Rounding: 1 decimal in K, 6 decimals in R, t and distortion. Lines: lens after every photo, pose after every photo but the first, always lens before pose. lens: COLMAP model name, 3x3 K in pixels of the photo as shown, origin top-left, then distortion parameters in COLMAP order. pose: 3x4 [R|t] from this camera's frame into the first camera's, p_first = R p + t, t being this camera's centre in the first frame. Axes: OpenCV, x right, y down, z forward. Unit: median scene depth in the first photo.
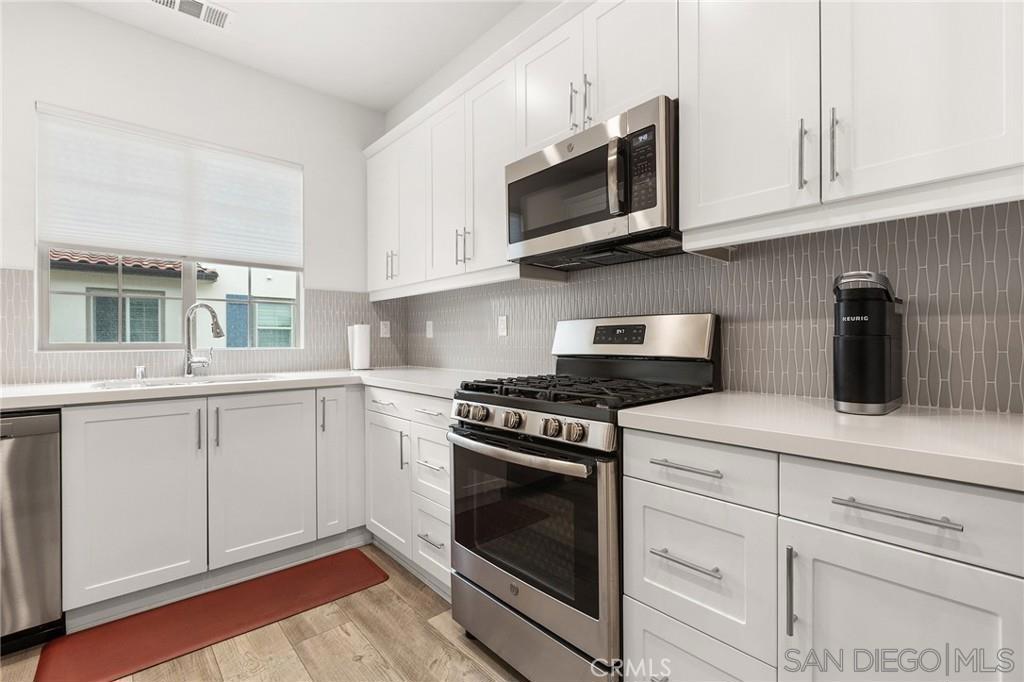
lens RADIAL K [[454.1, 0, 512.0], [0, 454.1, 341.0], [0, 0, 1]] dist [-0.000926, -0.000542]
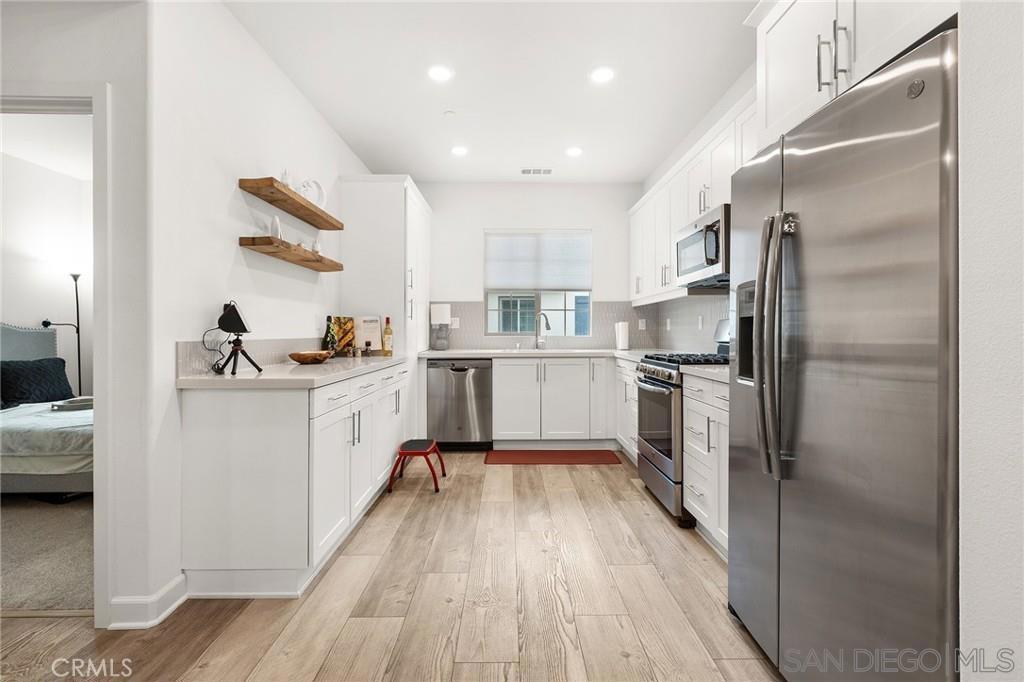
lens RADIAL K [[461.2, 0, 518.3], [0, 461.2, 332.2], [0, 0, 1]] dist [0.000028, -0.000243]
pose [[0.759524, 0.004882, -0.650461, 0.576810], [-0.004209, 0.999988, 0.002591, -0.003336], [0.650465, 0.000770, 0.759535, -0.627814]]
